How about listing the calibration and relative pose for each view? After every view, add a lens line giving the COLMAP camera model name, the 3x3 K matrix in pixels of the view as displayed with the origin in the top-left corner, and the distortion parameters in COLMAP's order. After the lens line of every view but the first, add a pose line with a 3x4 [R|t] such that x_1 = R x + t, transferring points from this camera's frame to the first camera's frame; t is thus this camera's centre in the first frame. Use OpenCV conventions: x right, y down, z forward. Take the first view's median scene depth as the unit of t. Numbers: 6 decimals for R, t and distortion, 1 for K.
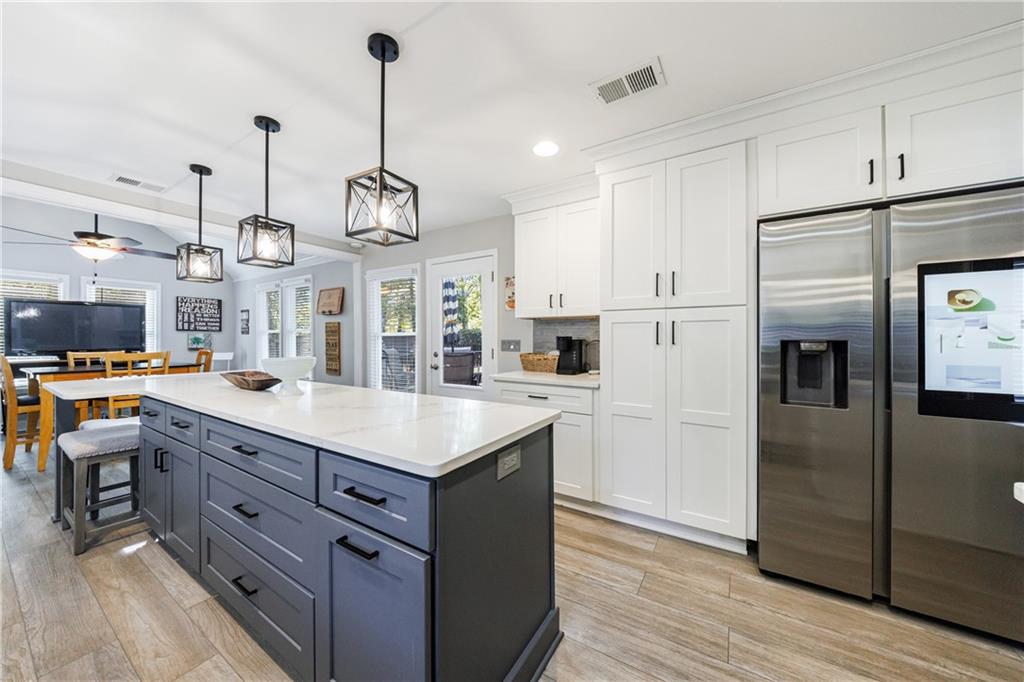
lens RADIAL K [[318.2, 0, 494.4], [0, 318.2, 336.3], [0, 0, 1]] dist [-0.006234, -0.000089]
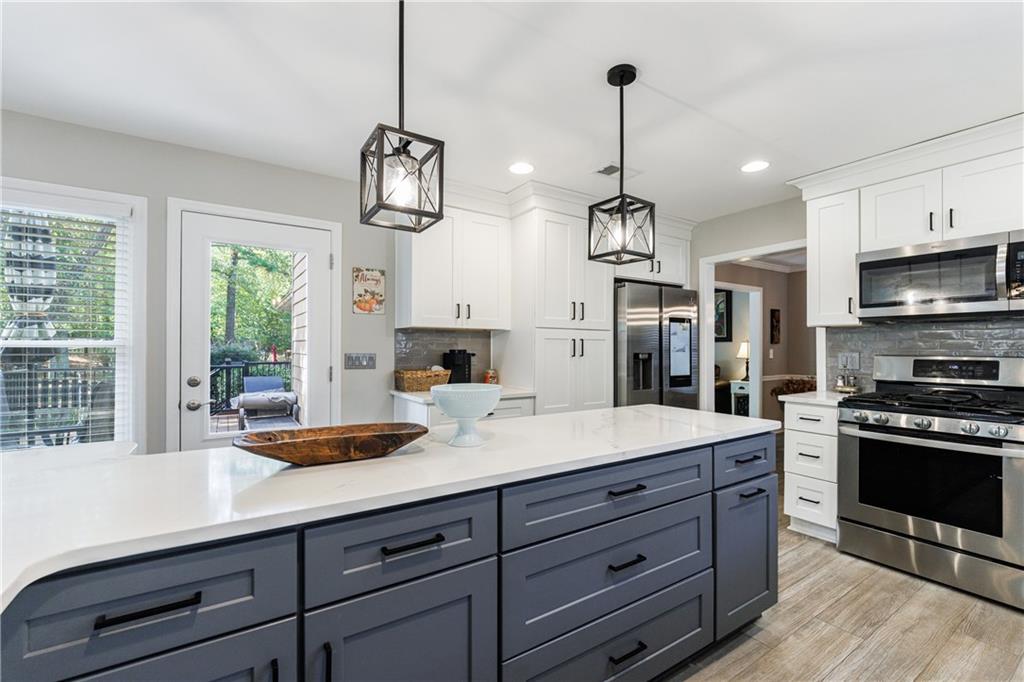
lens RADIAL K [[417.4, 0, 500.3], [0, 417.4, 347.4], [0, 0, 1]] dist [-0.008533, 0.000422]
pose [[0.475657, 0.009051, 0.879584, -0.472083], [-0.005595, 0.999958, -0.007263, 0.001131], [-0.879613, -0.001467, 0.475688, 0.189551]]
